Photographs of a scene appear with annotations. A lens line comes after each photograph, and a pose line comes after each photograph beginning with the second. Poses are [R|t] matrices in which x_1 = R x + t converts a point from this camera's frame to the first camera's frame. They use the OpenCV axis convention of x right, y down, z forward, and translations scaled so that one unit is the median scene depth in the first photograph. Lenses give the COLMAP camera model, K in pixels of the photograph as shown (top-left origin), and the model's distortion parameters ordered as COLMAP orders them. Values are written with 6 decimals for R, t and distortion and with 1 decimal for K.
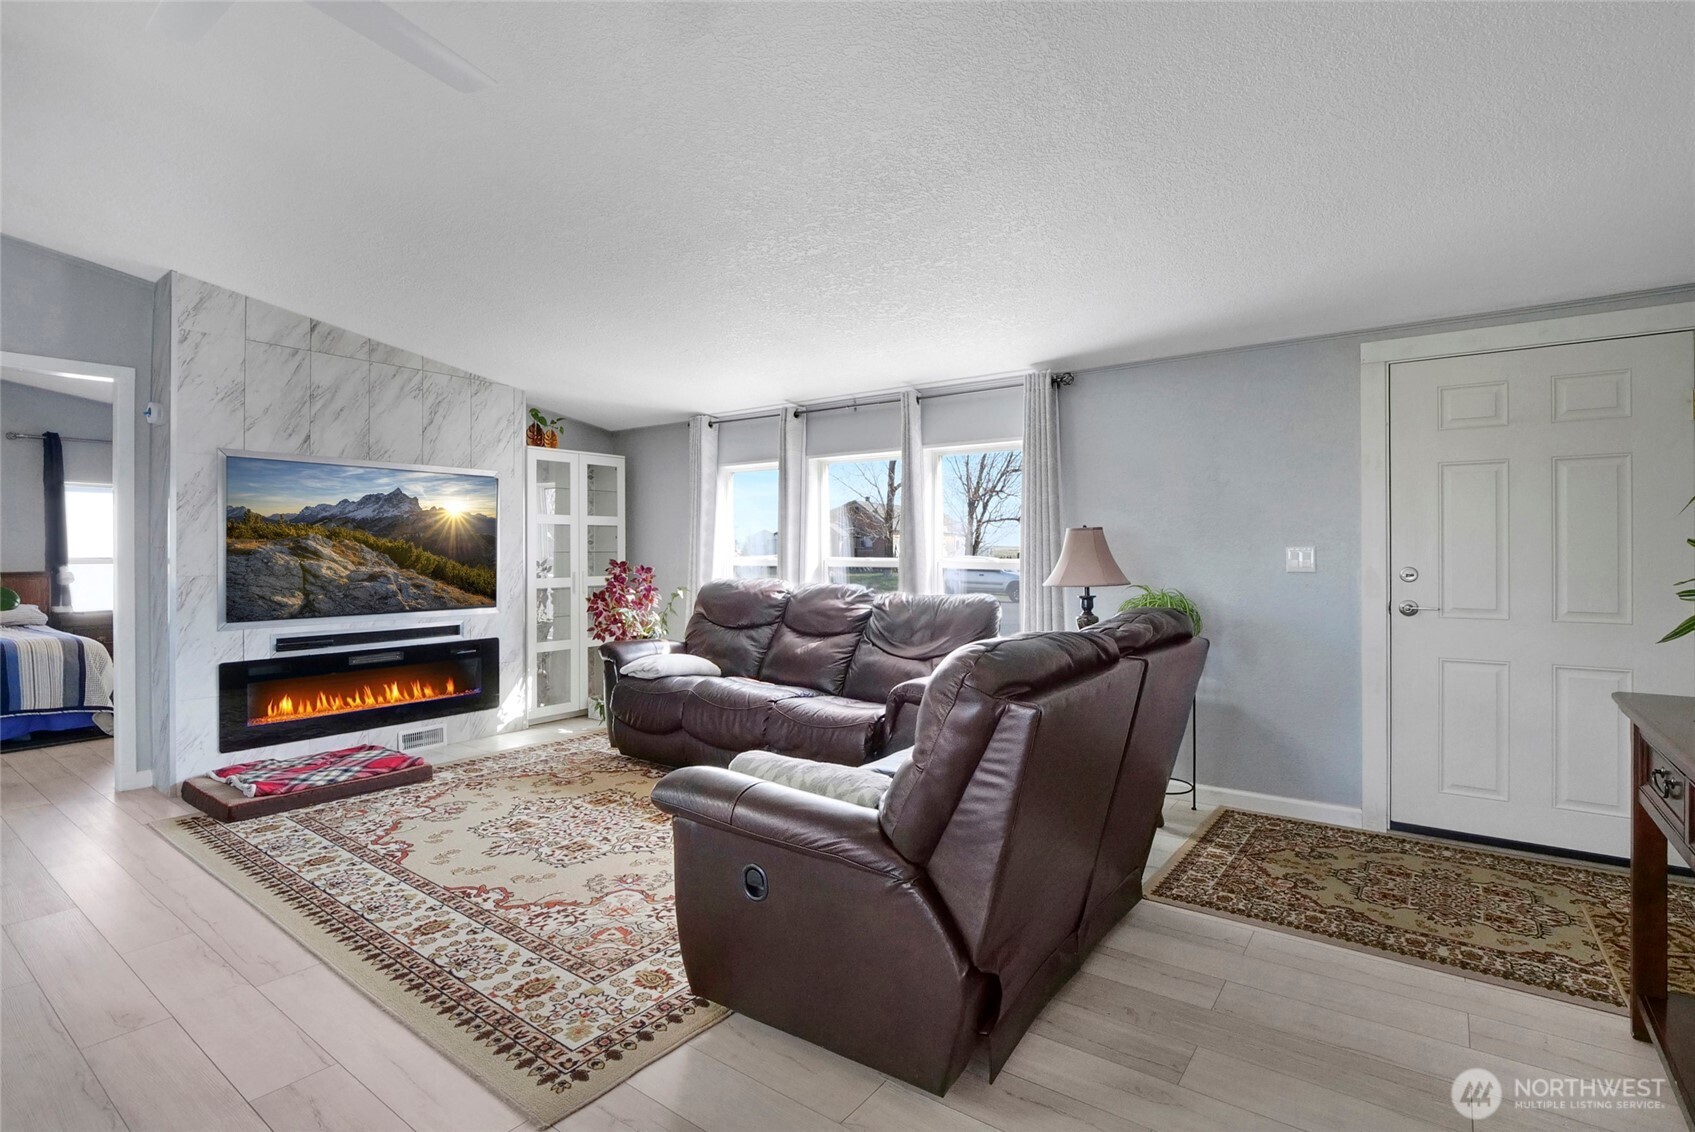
lens RADIAL K [[817.9, 0, 843.6], [0, 817.9, 548.2], [0, 0, 1]] dist [-0.013310, -0.000778]
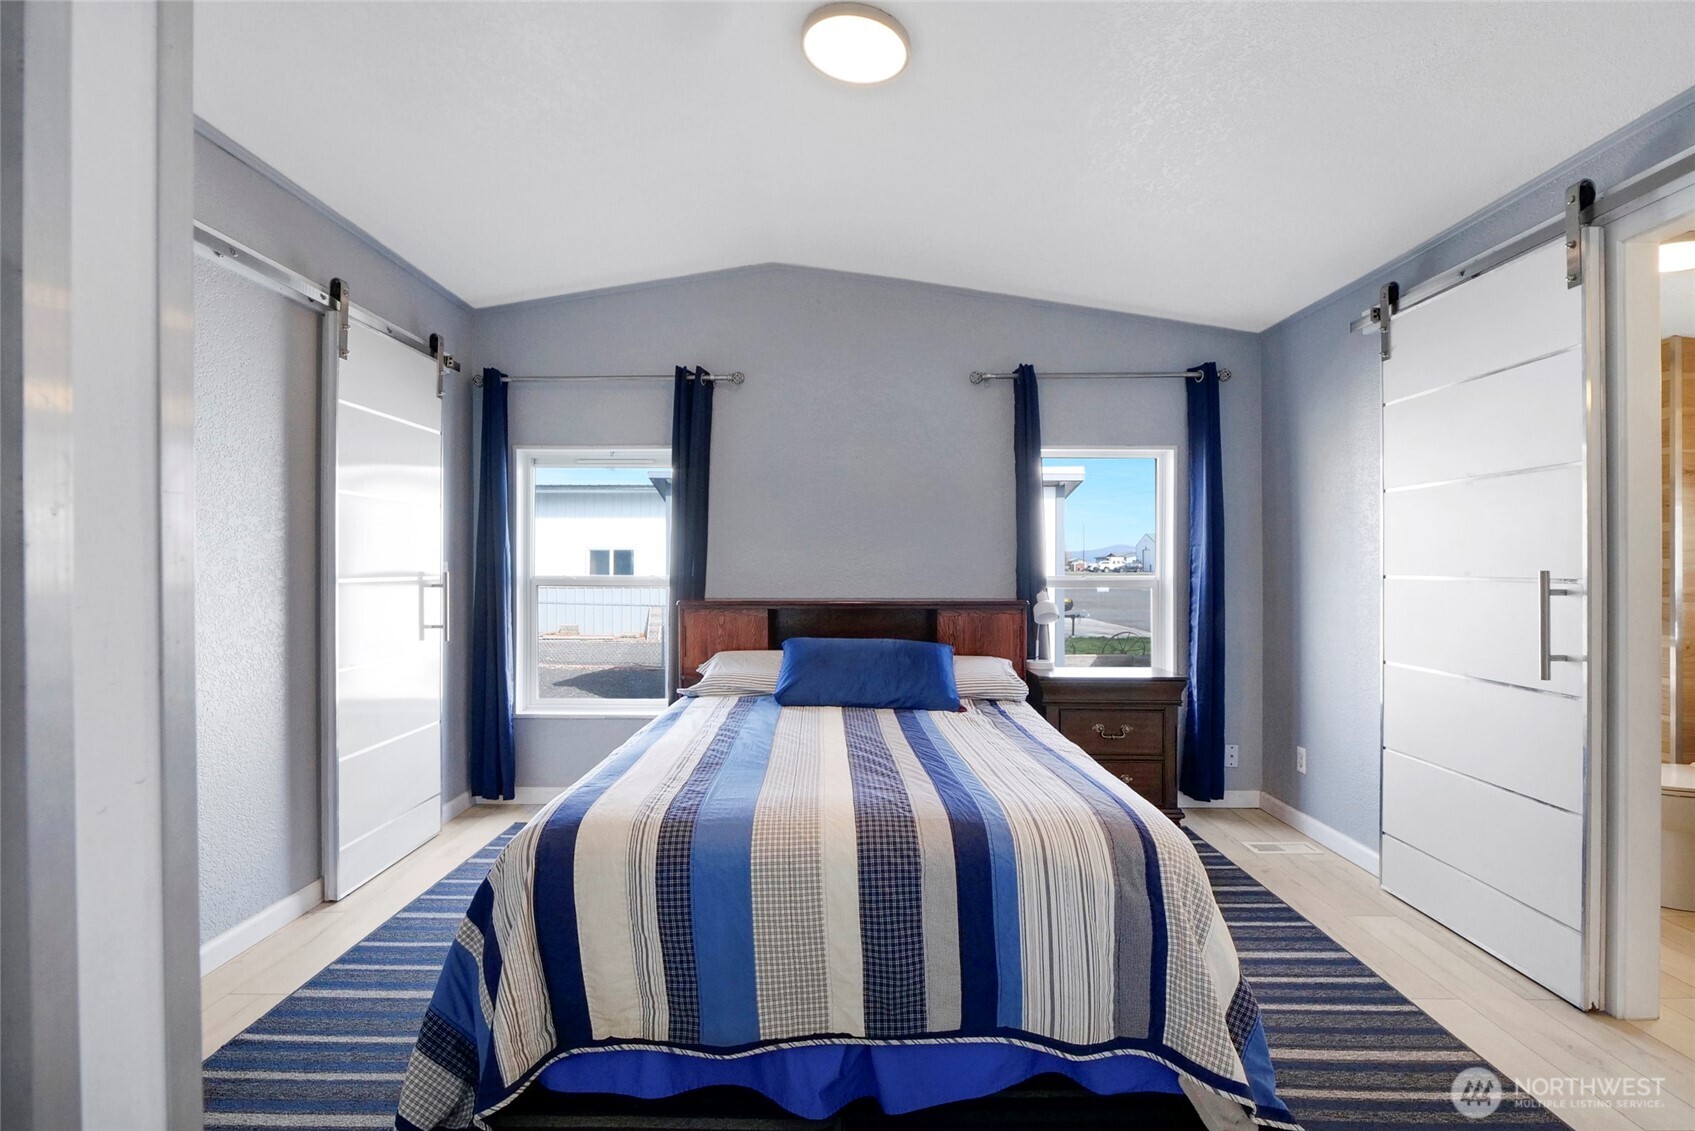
lens RADIAL K [[817.9, 0, 840.9], [0, 817.9, 564.4], [0, 0, 1]] dist [-0.013310, -0.000778]
pose [[0.588232, 0.006224, -0.808668, -0.950495], [-0.005502, 0.999978, 0.003694, 0.002015], [0.808674, 0.002276, 0.588253, 0.885602]]
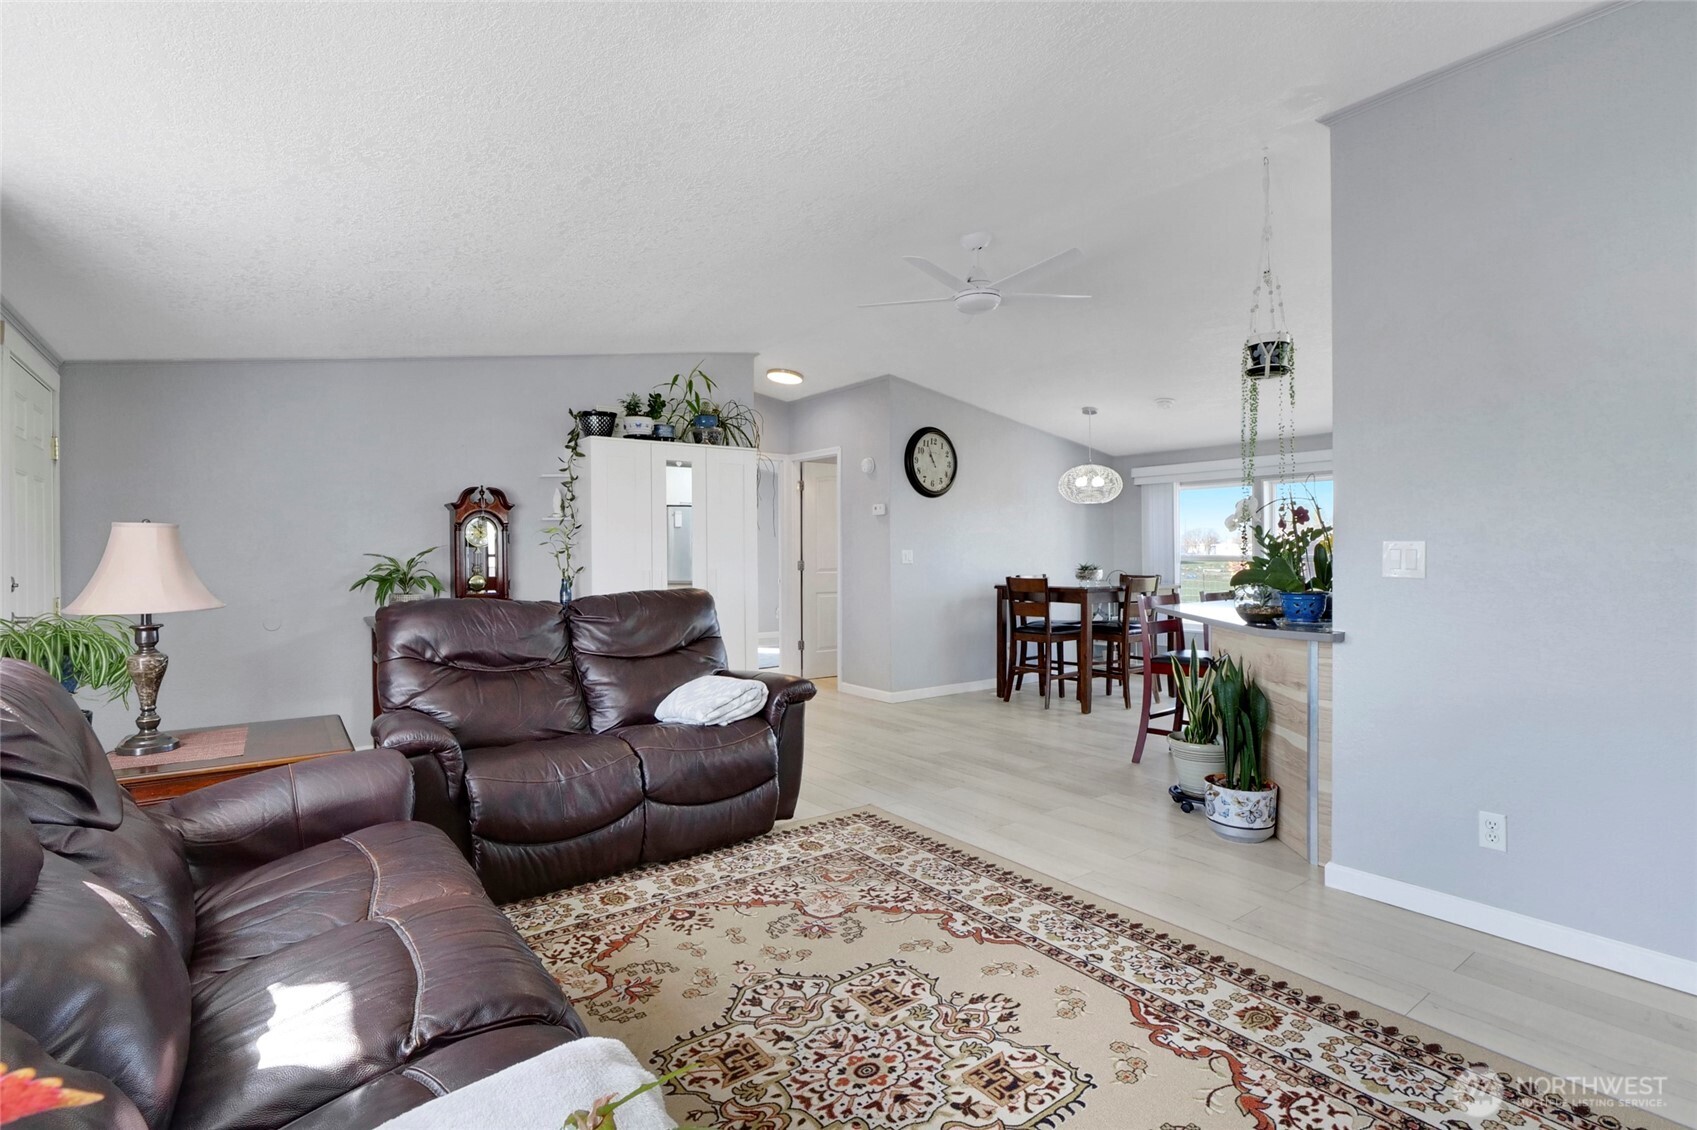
lens RADIAL K [[818.9, 0, 853.5], [0, 818.9, 566.3], [0, 0, 1]] dist [-0.013310, -0.000778]
pose [[-0.961704, 0.004743, 0.274051, -0.393416], [0.009523, 0.999825, 0.016116, 0.005239], [-0.273926, 0.018108, -0.961580, 1.319207]]
